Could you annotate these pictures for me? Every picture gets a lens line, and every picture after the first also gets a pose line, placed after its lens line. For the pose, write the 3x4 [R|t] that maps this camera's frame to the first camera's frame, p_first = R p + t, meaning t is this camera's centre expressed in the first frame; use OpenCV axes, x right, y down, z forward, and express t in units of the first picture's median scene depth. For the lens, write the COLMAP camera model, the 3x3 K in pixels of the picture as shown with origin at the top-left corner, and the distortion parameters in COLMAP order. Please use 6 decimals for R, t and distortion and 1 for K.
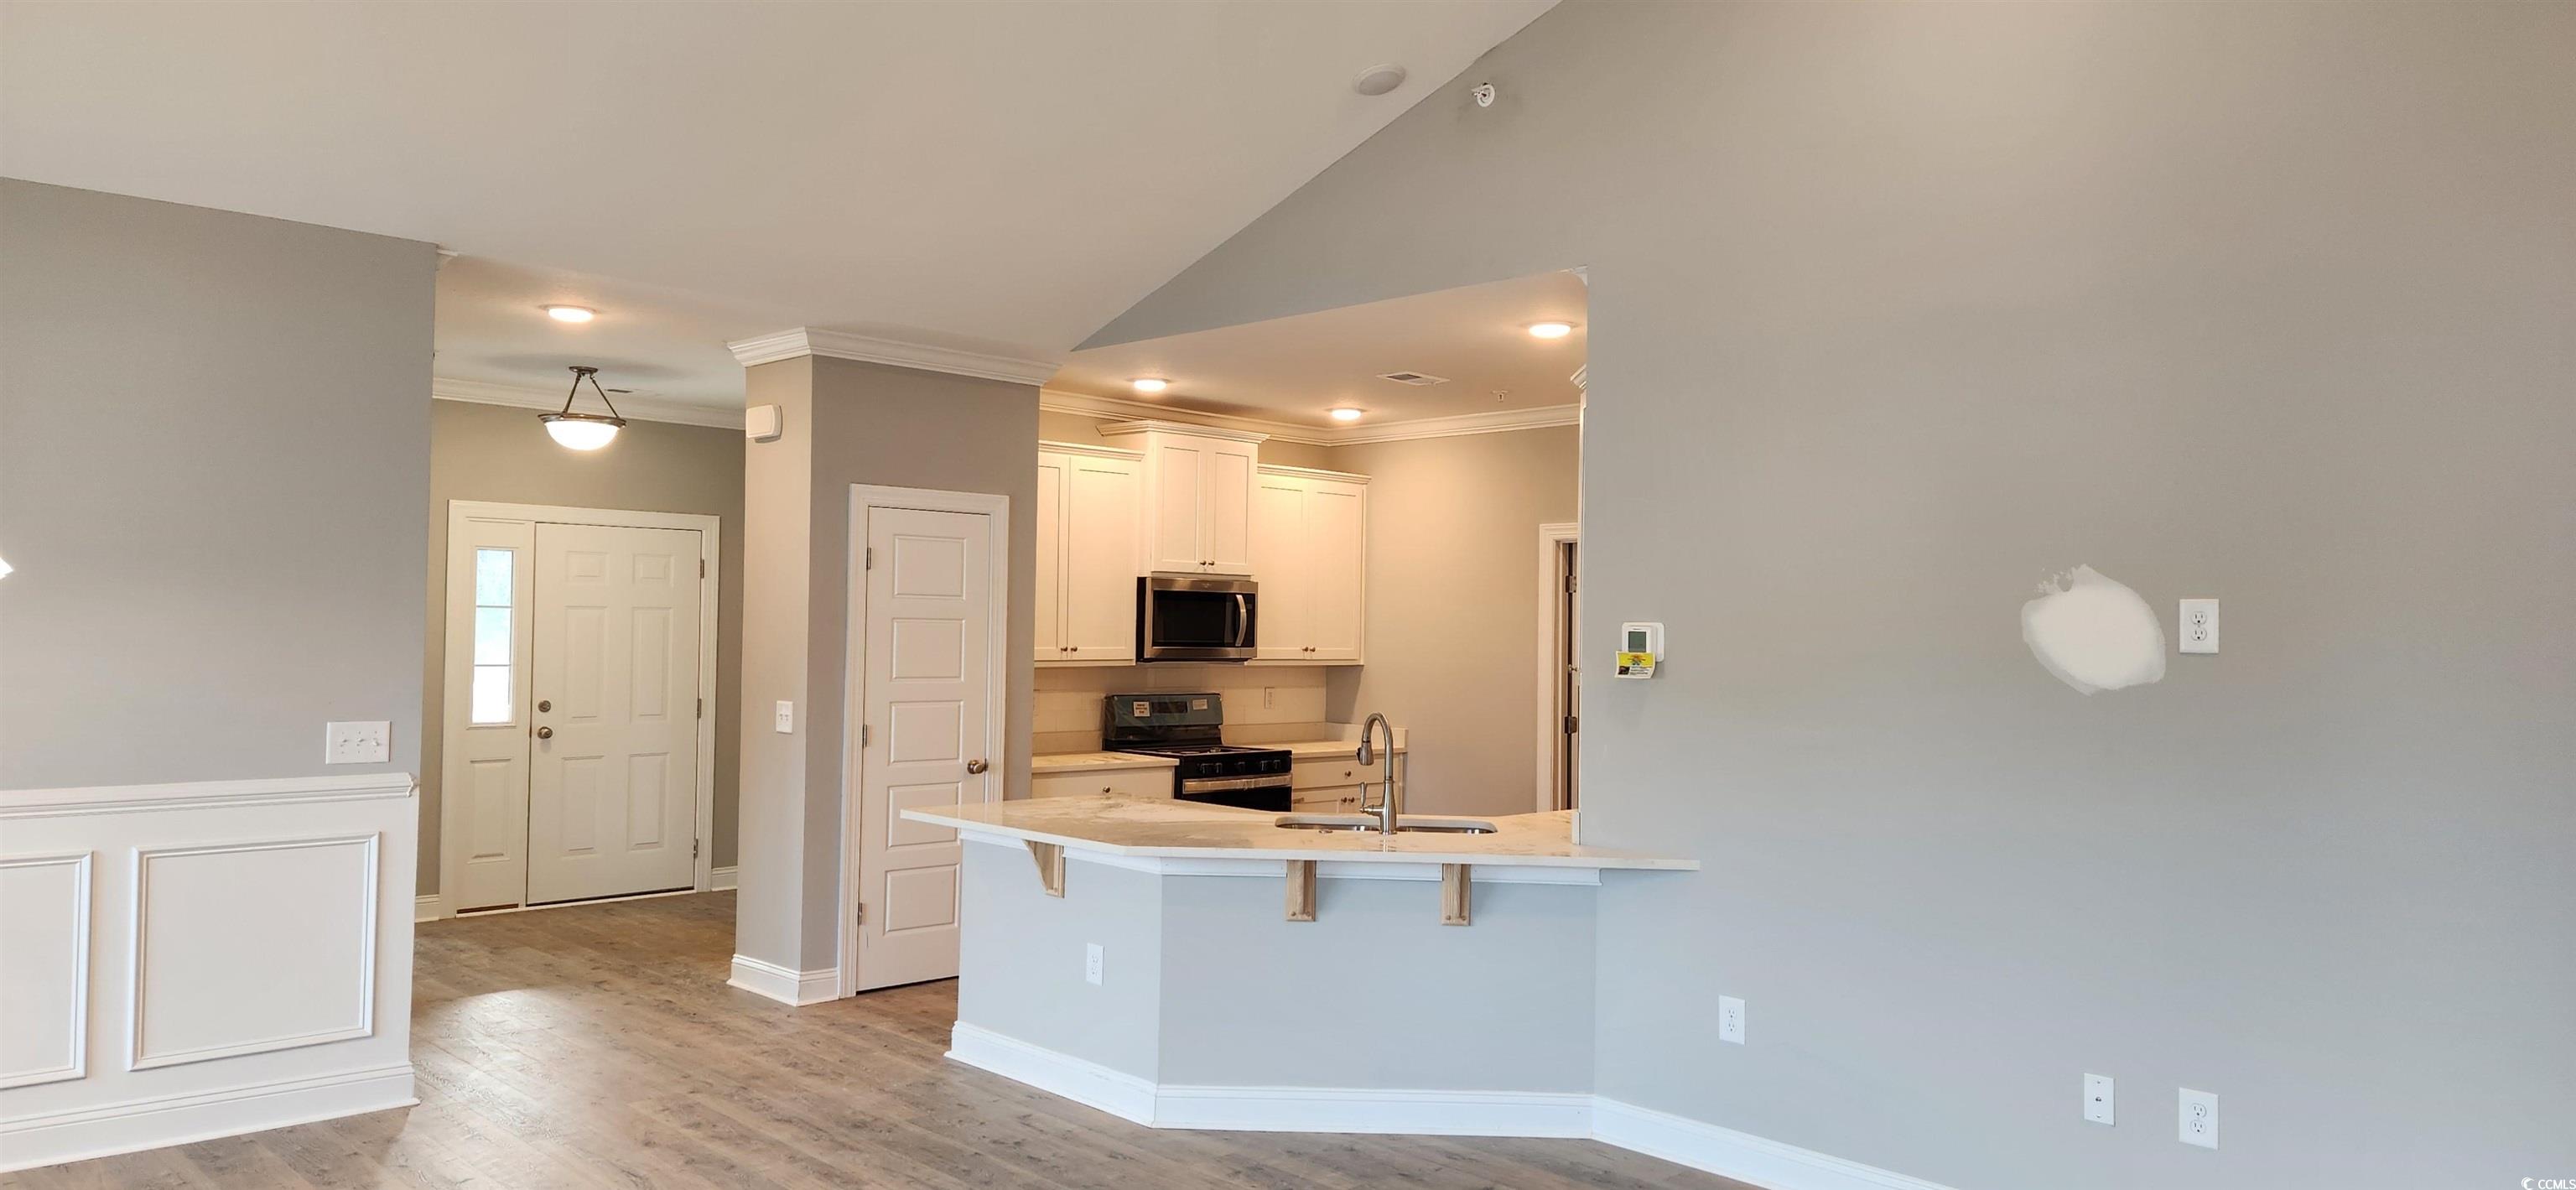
lens RADIAL K [[1750.9, 0, 1288.0], [0, 1750.9, 595.0], [0, 0, 1]] dist [0.026890, -0.000696]
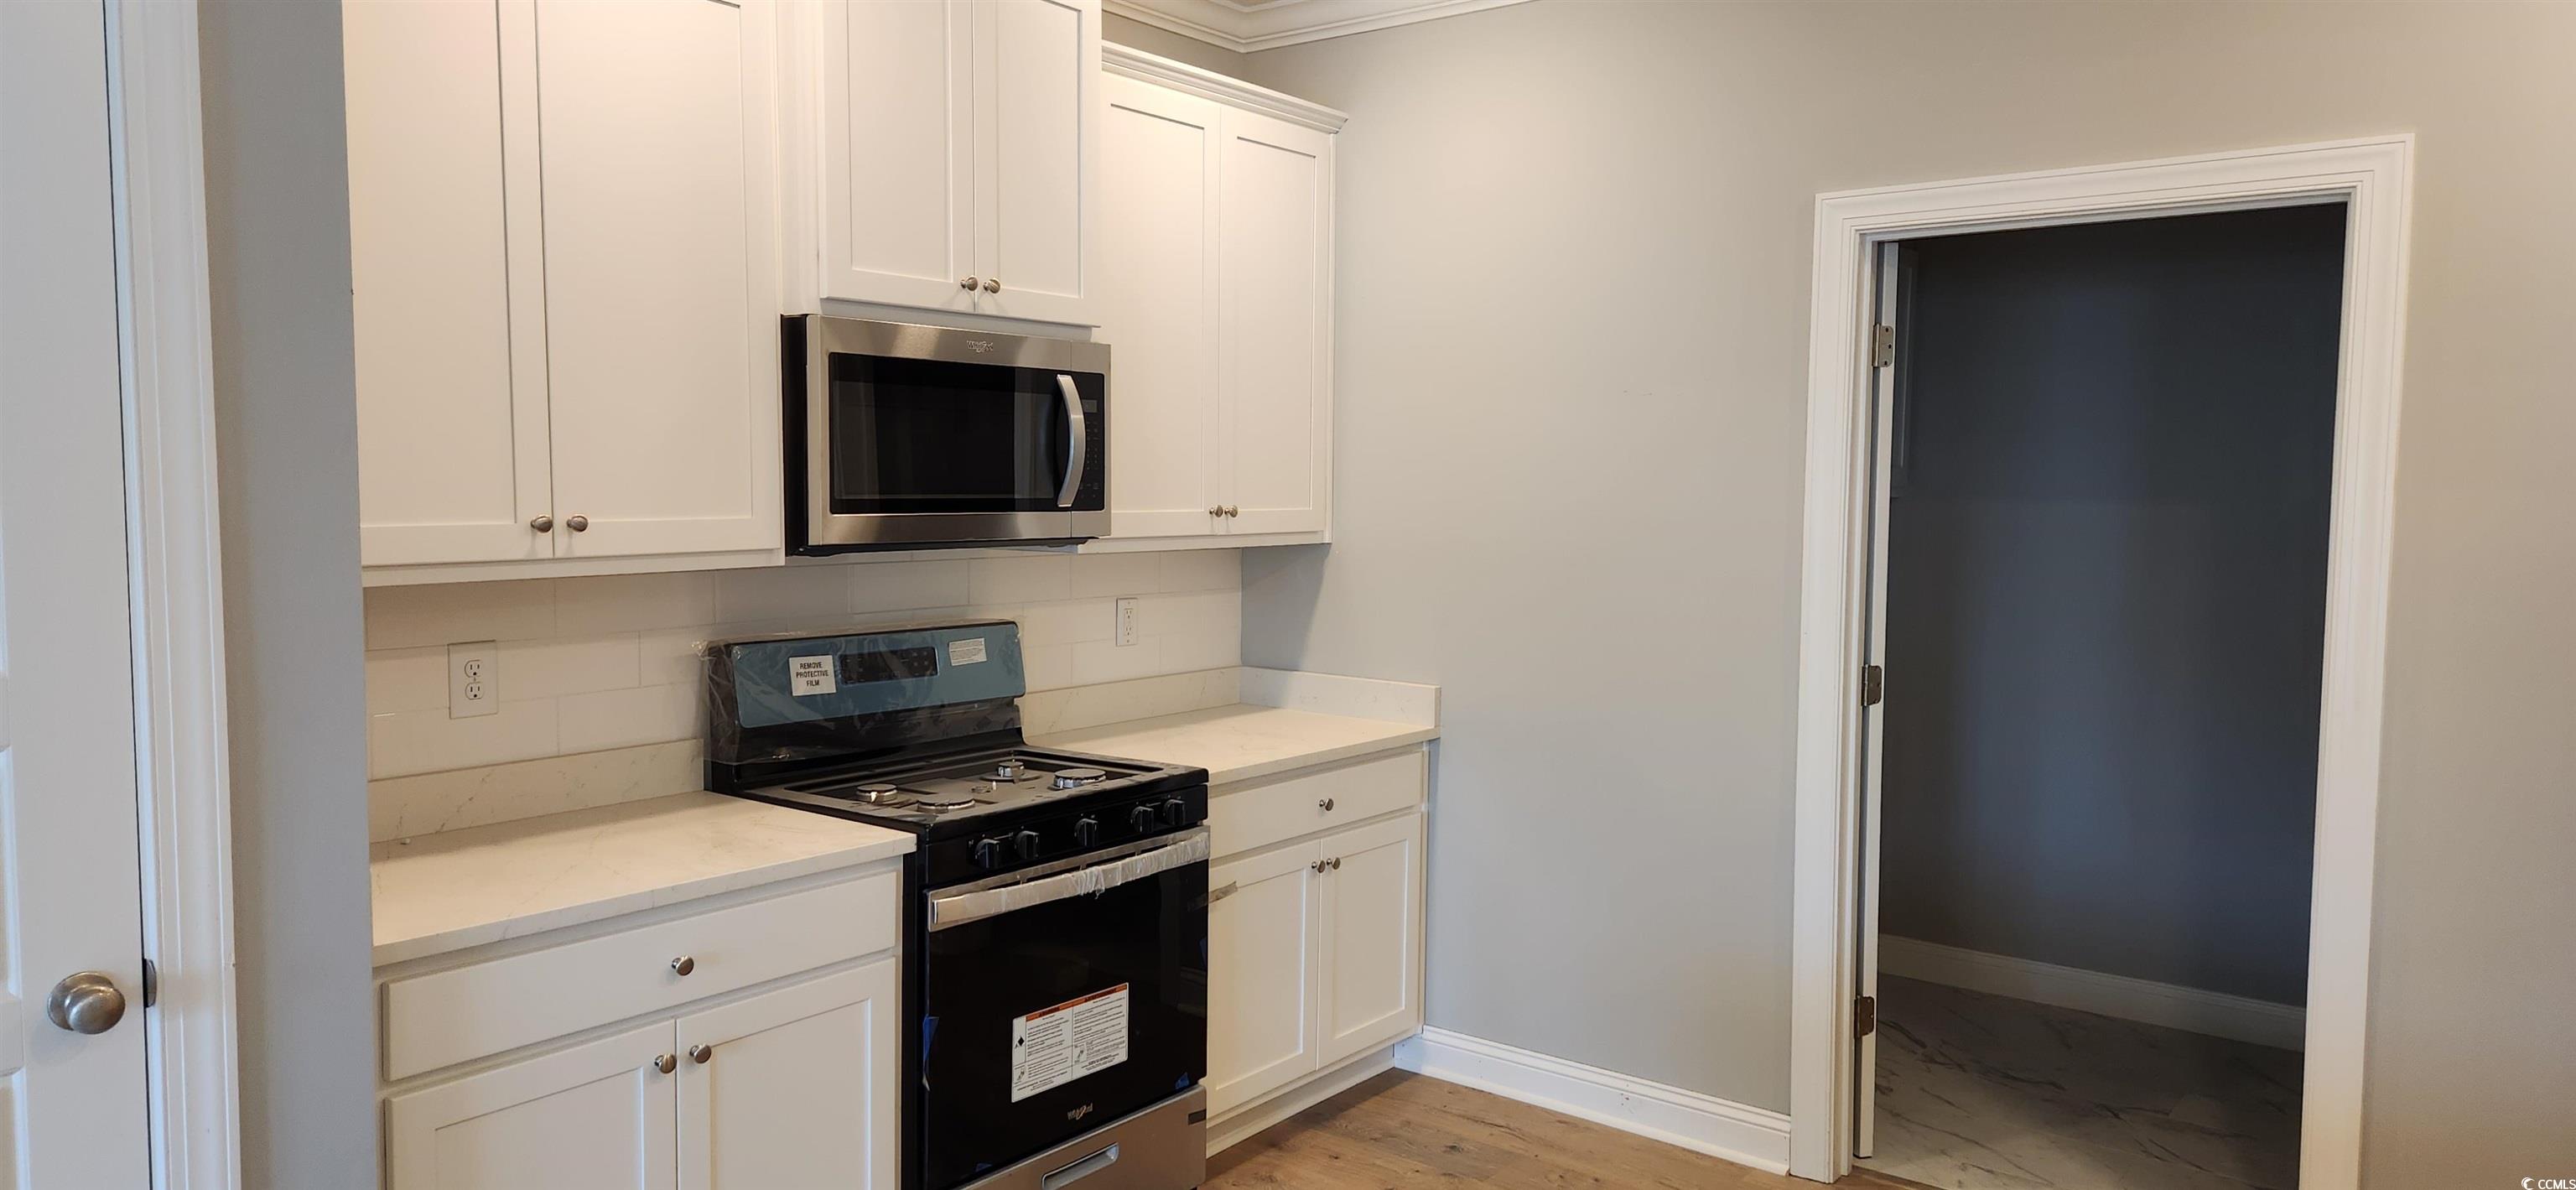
lens RADIAL K [[1668.2, 0, 1288.0], [0, 1668.2, 595.0], [0, 0, 1]] dist [0.029314, -0.000923]
pose [[0.988541, -0.021017, 0.149480, -0.035471], [0.007776, 0.996035, 0.088618, 0.016137], [-0.150750, -0.086440, 0.984786, 0.626792]]
